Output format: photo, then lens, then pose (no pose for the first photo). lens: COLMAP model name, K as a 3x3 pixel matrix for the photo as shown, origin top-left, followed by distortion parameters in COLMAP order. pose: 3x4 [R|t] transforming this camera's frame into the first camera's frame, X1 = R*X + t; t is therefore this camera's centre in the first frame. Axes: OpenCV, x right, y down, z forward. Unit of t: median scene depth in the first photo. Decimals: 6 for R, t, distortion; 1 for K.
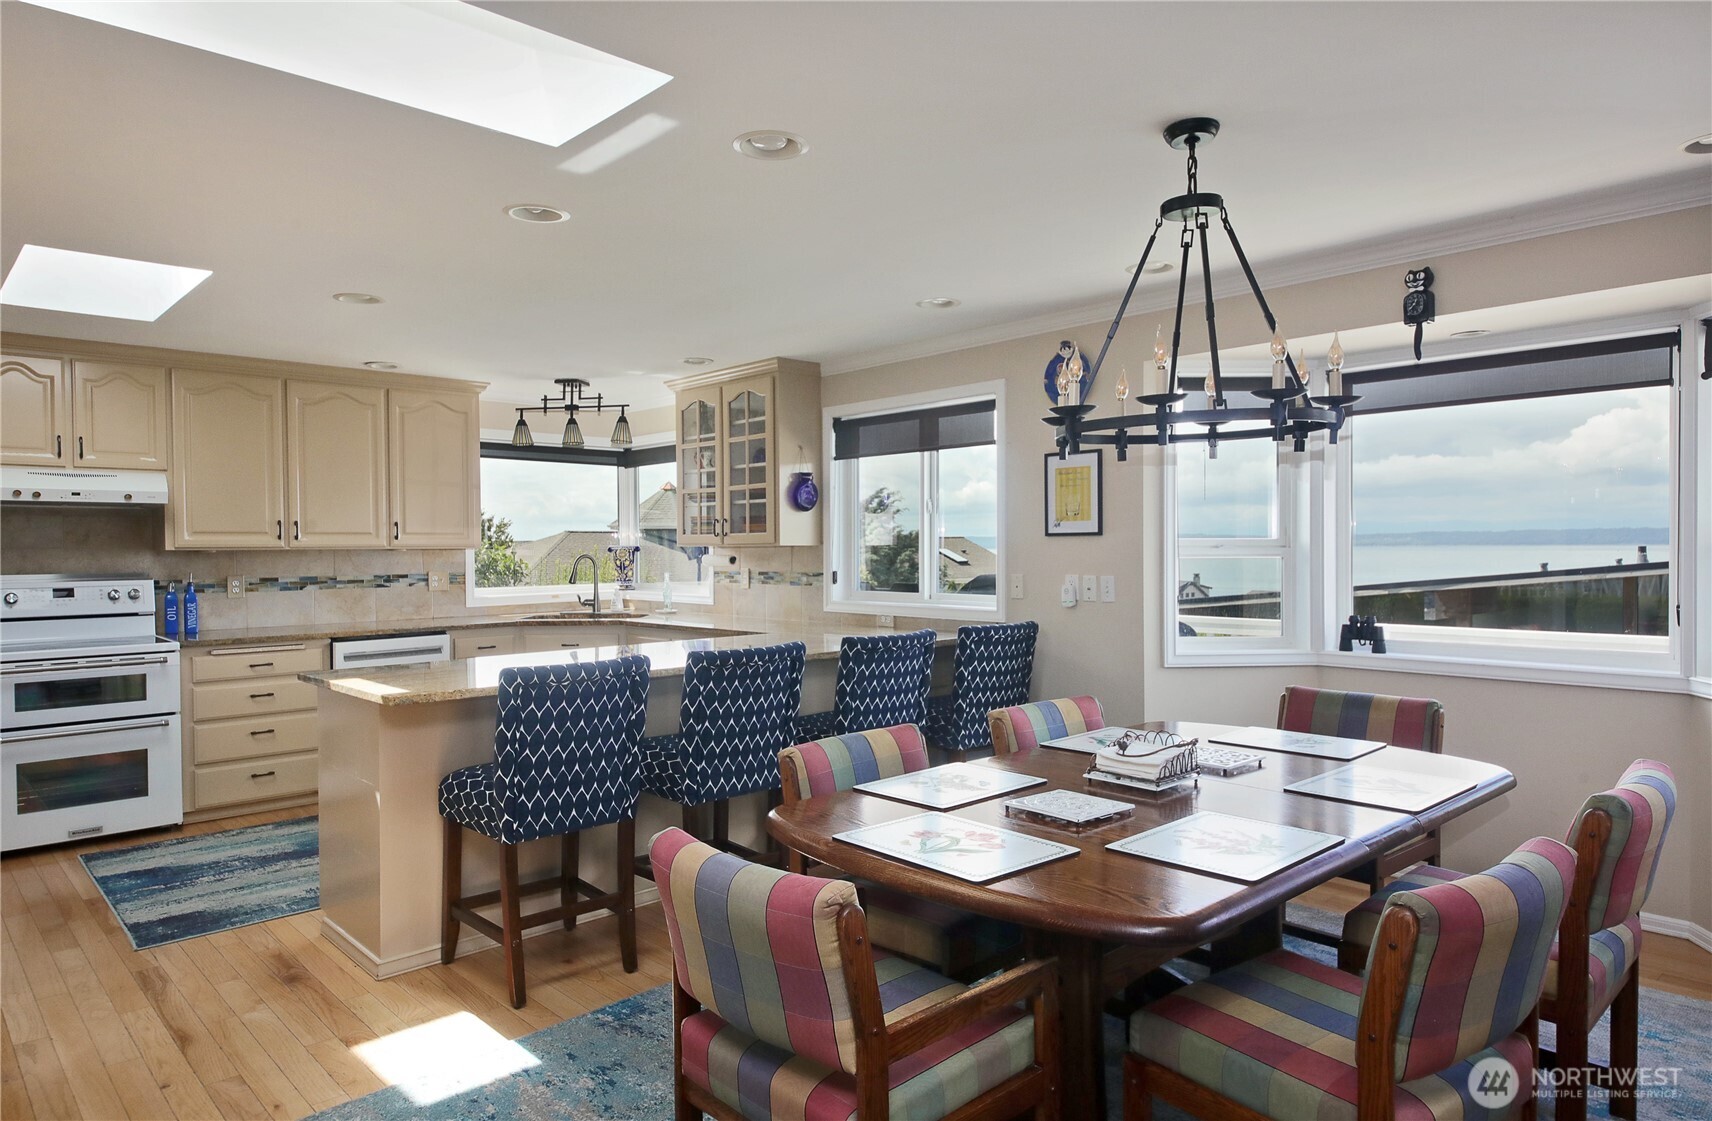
lens RADIAL K [[1040.3, 0, 862.8], [0, 1040.3, 570.7], [0, 0, 1]] dist [0.059873, -0.035466]
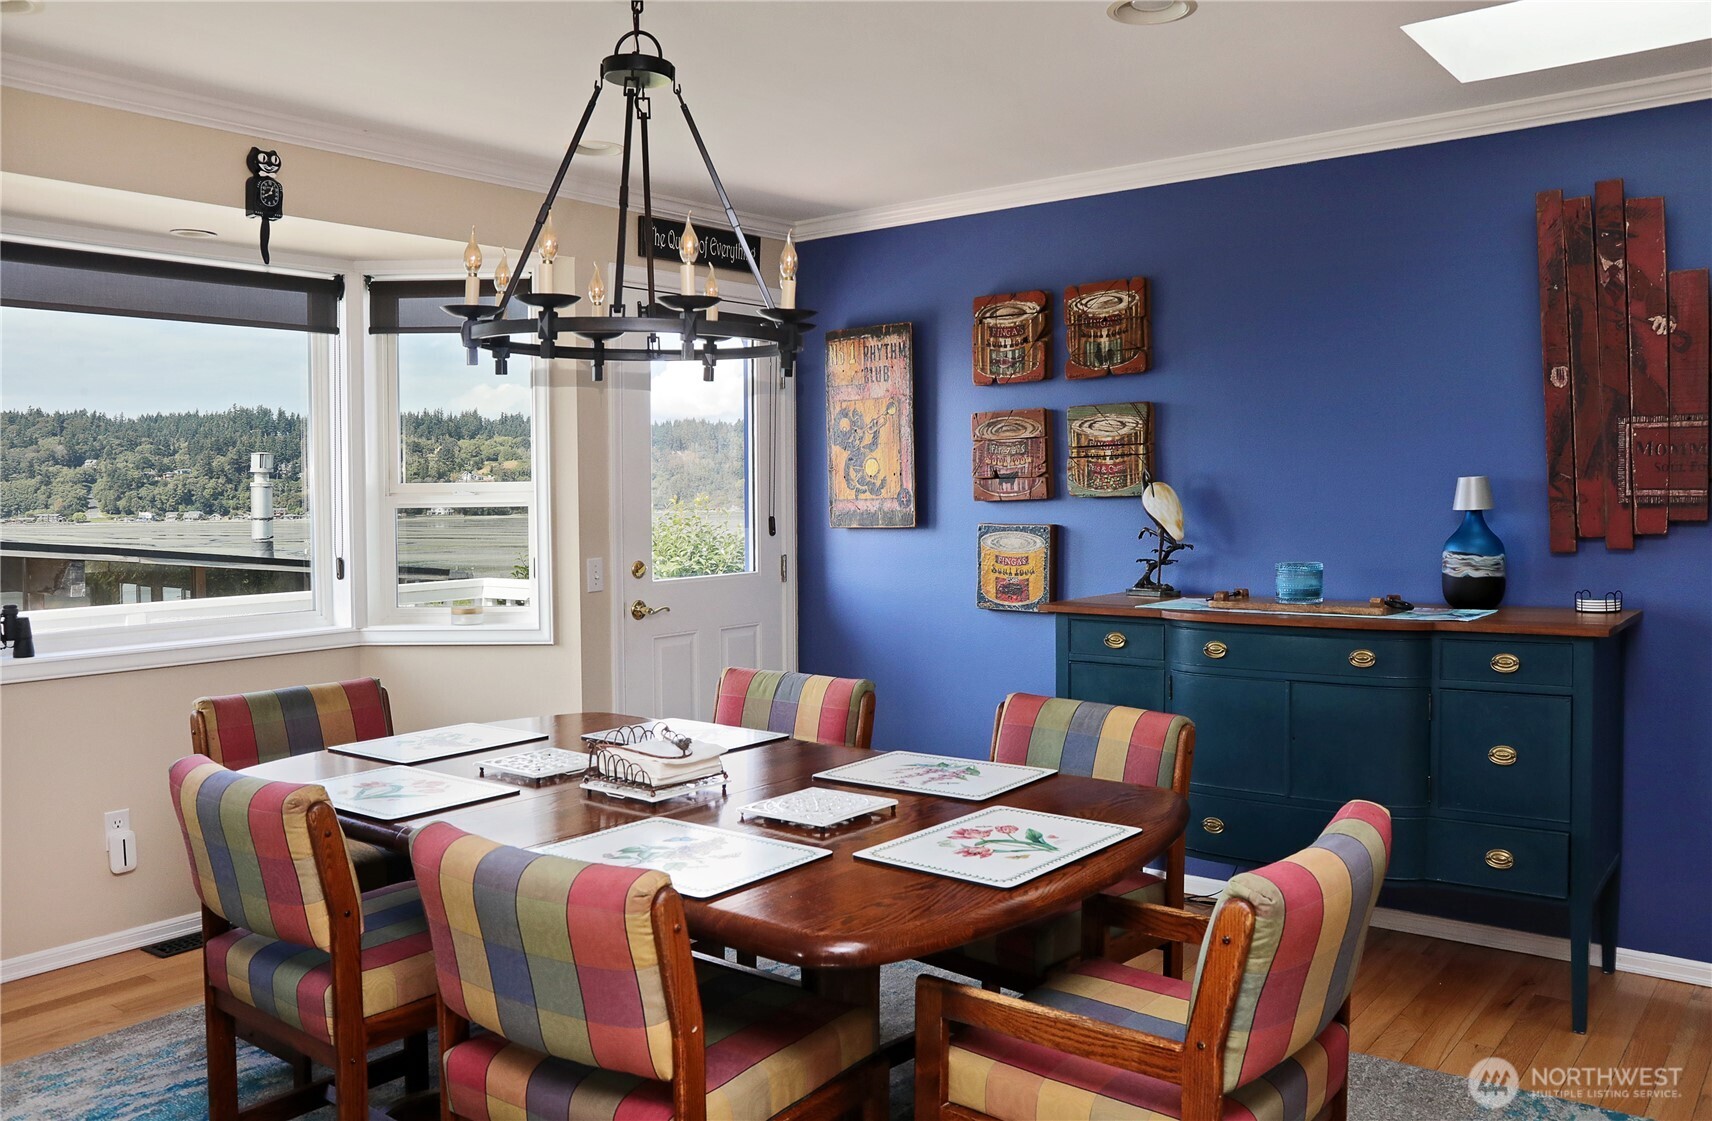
lens RADIAL K [[1381.4, 0, 792.7], [0, 1381.4, 536.2], [0, 0, 1]] dist [0.019006, 0.067019]
pose [[-0.089972, -0.024176, 0.995651, -0.393935], [0.037690, 0.998907, 0.027660, -0.006055], [-0.995231, 0.040015, -0.088962, 0.498382]]
